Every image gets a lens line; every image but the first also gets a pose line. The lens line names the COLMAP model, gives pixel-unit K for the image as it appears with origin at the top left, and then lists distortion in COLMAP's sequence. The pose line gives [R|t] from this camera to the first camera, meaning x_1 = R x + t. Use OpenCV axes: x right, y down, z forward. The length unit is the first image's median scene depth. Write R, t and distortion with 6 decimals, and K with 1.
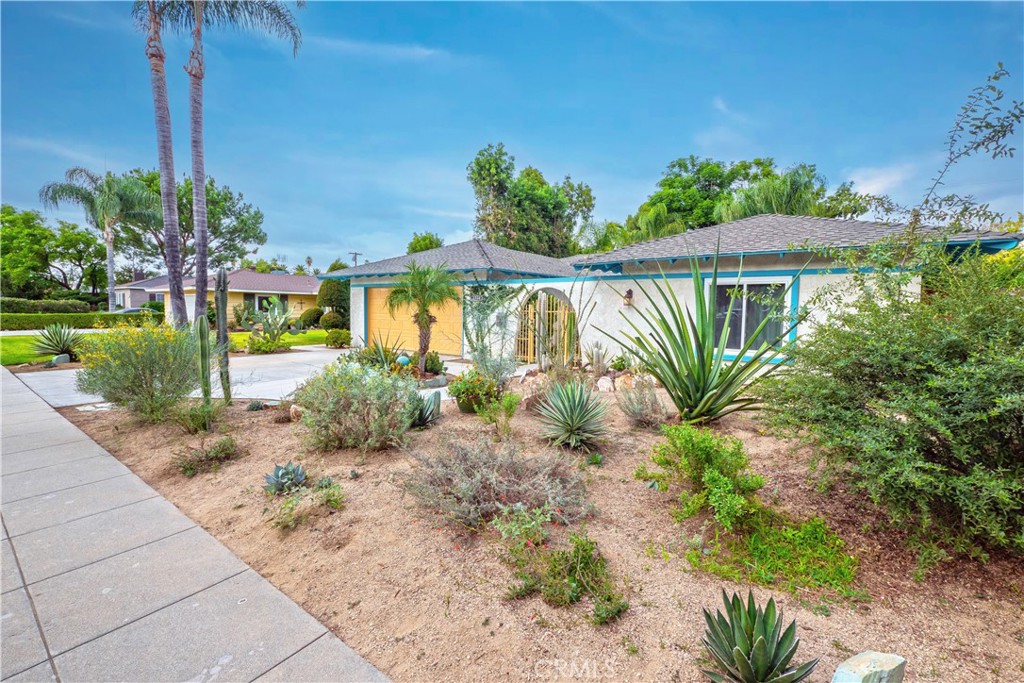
lens RADIAL K [[431.3, 0, 512.0], [0, 431.3, 341.5], [0, 0, 1]] dist [-0.000439, -0.000025]
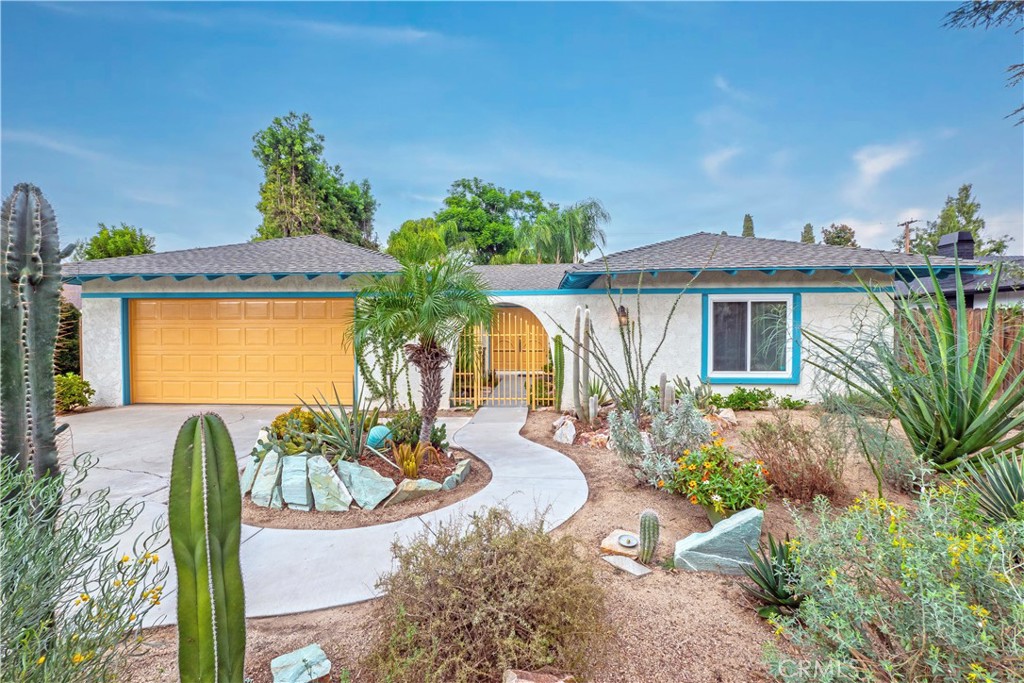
lens RADIAL K [[445.5, 0, 512.0], [0, 445.5, 341.5], [0, 0, 1]] dist [-0.000521, -0.000114]
pose [[0.844553, -0.030031, 0.534629, -0.251845], [0.055678, 0.997939, -0.031898, -0.026085], [-0.532570, 0.056707, 0.844484, 0.275680]]
